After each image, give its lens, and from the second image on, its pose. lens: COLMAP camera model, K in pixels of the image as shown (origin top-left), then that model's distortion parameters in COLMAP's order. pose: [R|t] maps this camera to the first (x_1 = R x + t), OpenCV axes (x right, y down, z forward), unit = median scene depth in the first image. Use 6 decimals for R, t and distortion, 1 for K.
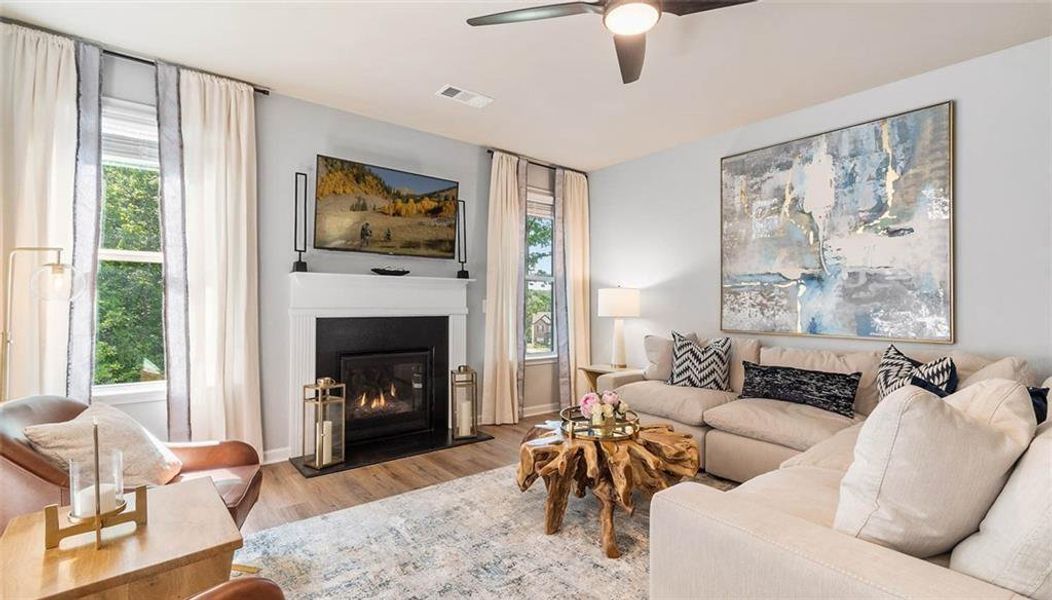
lens RADIAL K [[460.2, 0, 531.8], [0, 460.2, 301.2], [0, 0, 1]] dist [-0.009583, -0.000561]
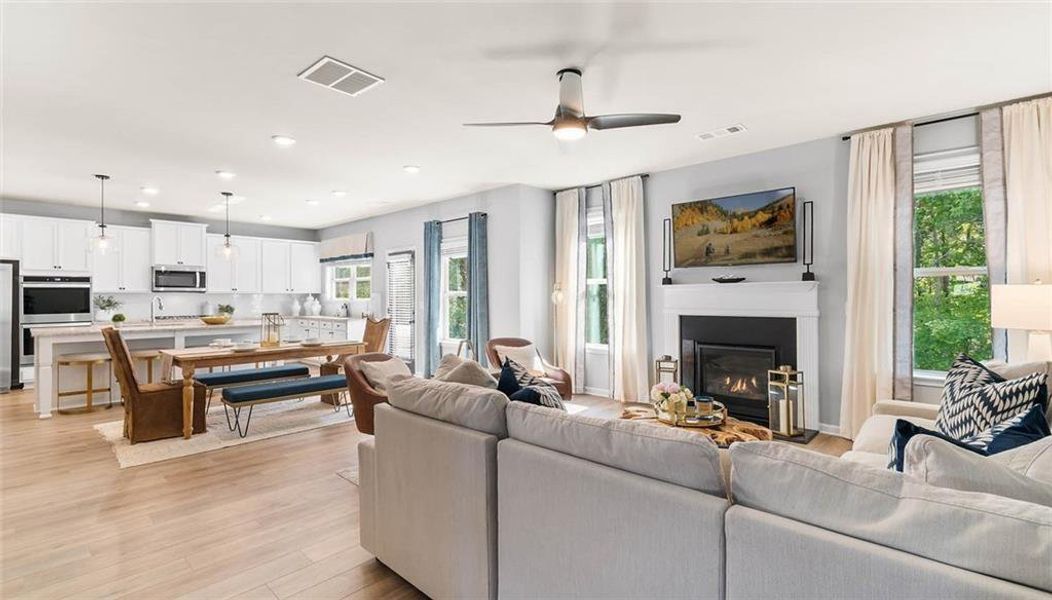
lens RADIAL K [[479.1, 0, 525.4], [0, 479.1, 296.4], [0, 0, 1]] dist [0.006110, -0.001817]
pose [[0.132245, -0.006833, -0.991194, 0.935194], [0.011284, 0.999922, -0.005388, -0.019752], [0.991153, -0.010472, 0.132312, 0.301215]]
